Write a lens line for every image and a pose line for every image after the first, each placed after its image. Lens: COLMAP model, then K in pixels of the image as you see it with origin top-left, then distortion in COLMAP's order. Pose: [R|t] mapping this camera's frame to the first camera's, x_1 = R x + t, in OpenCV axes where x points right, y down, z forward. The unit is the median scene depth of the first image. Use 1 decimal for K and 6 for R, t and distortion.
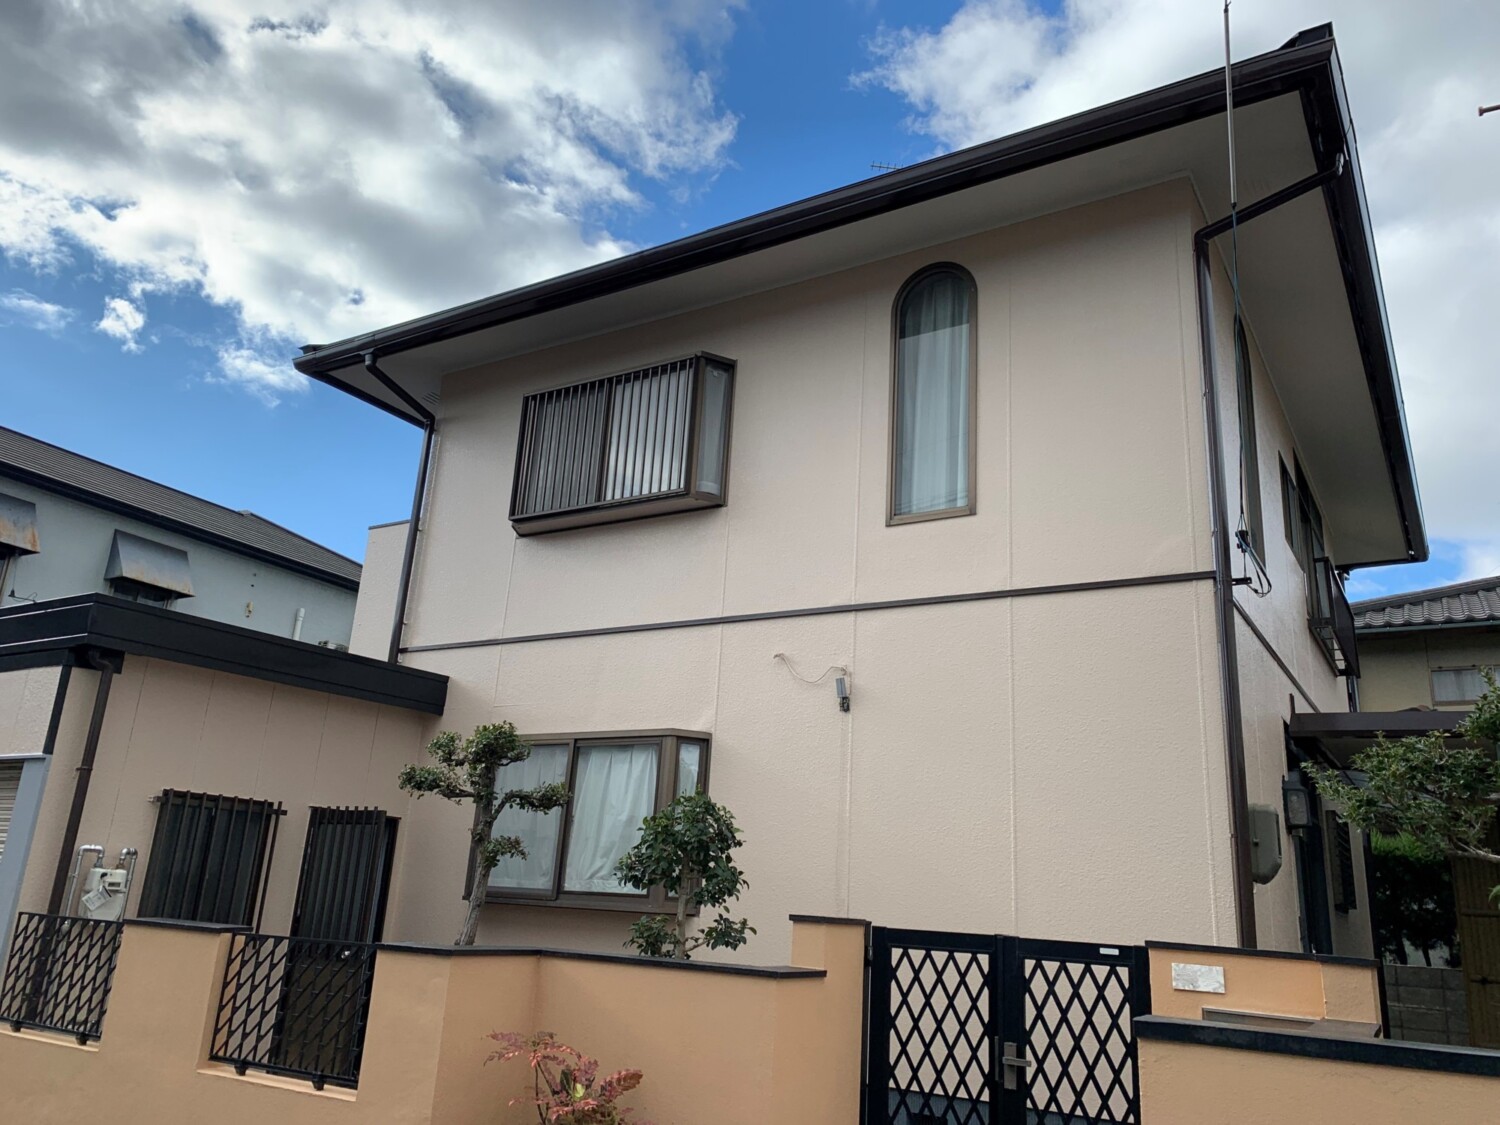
lens RADIAL K [[1135.7, 0, 750.0], [0, 1135.7, 562.5], [0, 0, 1]] dist [0.061872, -0.078736]
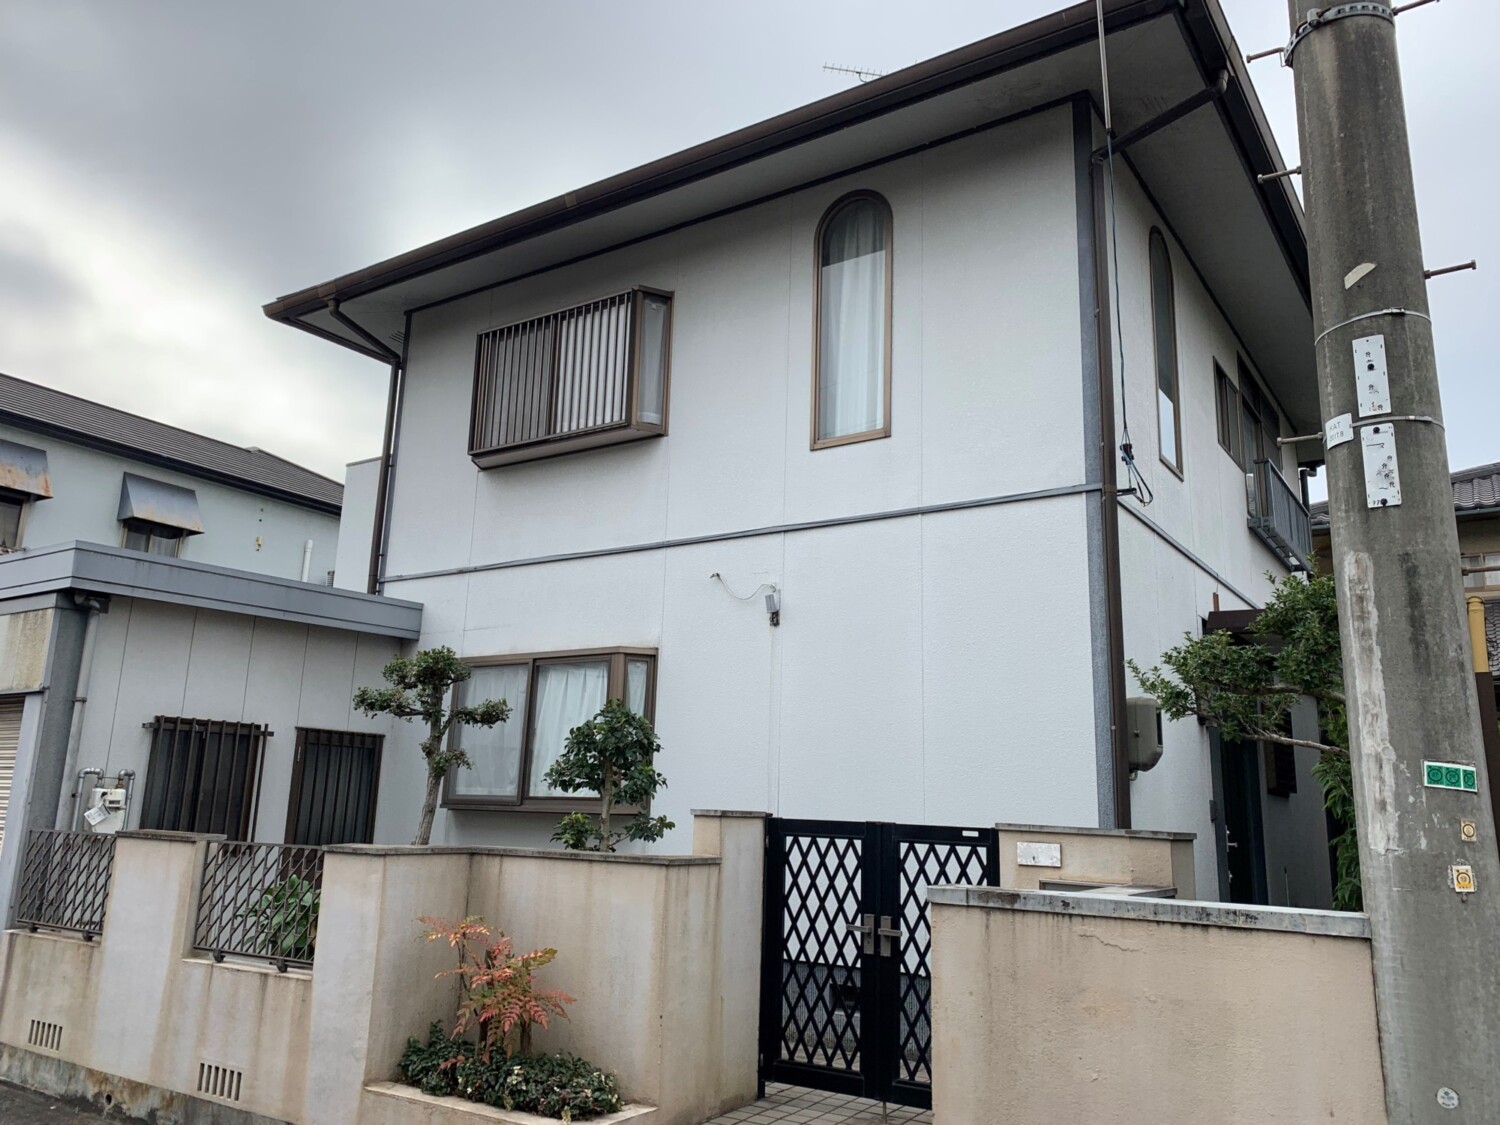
lens RADIAL K [[1135.7, 0, 750.0], [0, 1135.7, 562.5], [0, 0, 1]] dist [0.061872, -0.078736]
pose [[0.998733, -0.035590, -0.035569, 0.099608], [0.038268, 0.996244, 0.077681, -0.011995], [0.032671, -0.078944, 0.996344, -0.061674]]
